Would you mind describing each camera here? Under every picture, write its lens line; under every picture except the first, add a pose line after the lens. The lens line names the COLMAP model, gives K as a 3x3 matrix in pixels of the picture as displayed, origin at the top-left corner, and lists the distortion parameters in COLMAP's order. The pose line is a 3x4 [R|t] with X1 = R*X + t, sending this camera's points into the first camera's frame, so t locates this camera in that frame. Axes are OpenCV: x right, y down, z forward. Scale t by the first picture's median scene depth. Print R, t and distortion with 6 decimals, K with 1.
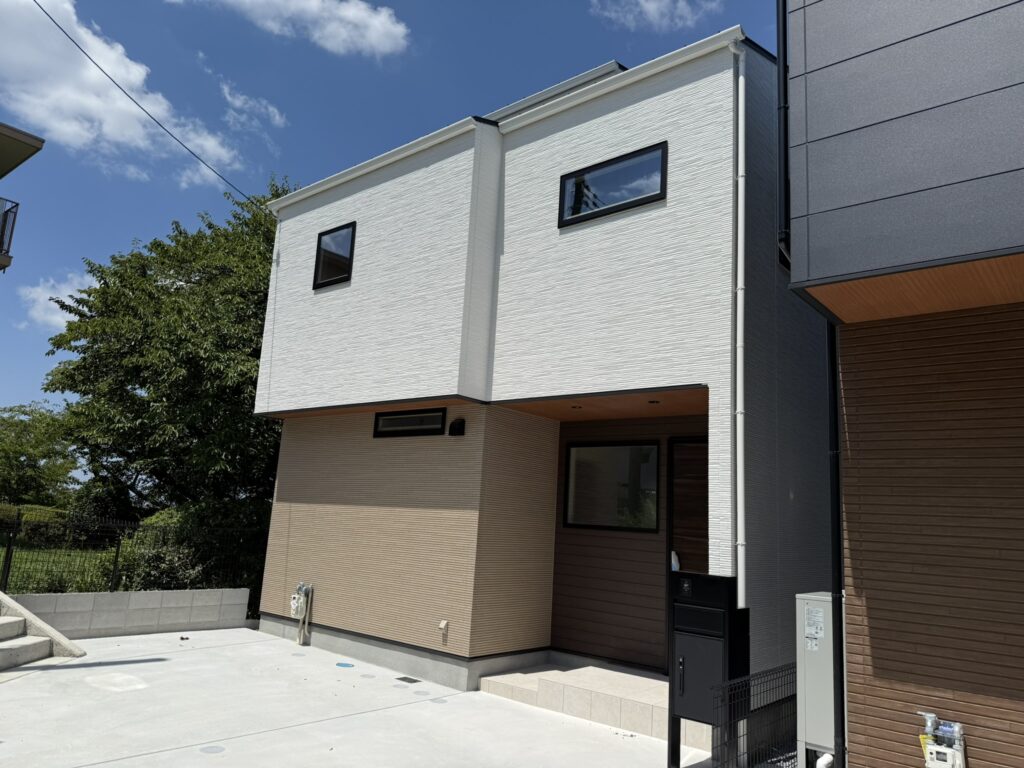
lens RADIAL K [[722.6, 0, 512.0], [0, 722.6, 384.0], [0, 0, 1]] dist [0.059190, -0.003741]
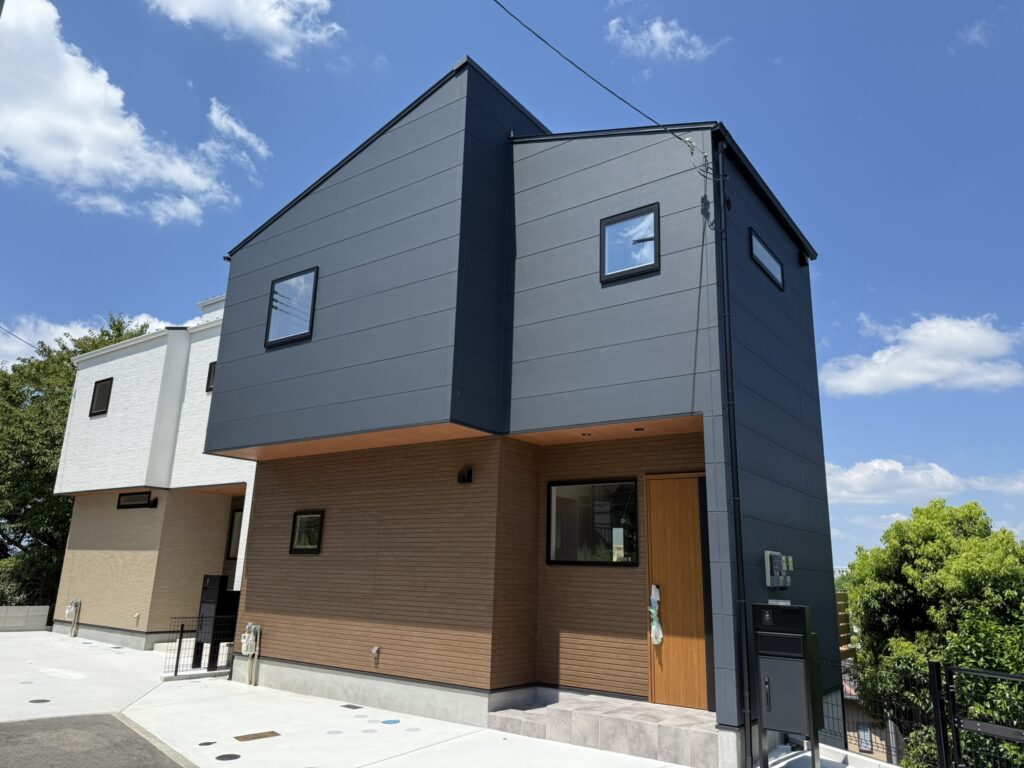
lens RADIAL K [[716.2, 0, 512.0], [0, 716.2, 384.0], [0, 0, 1]] dist [0.002480, 0.004176]
pose [[0.997030, -0.012542, 0.075983, 0.579685], [0.017375, 0.997844, -0.063288, -0.090015], [-0.075025, 0.064420, 0.995099, -0.711546]]
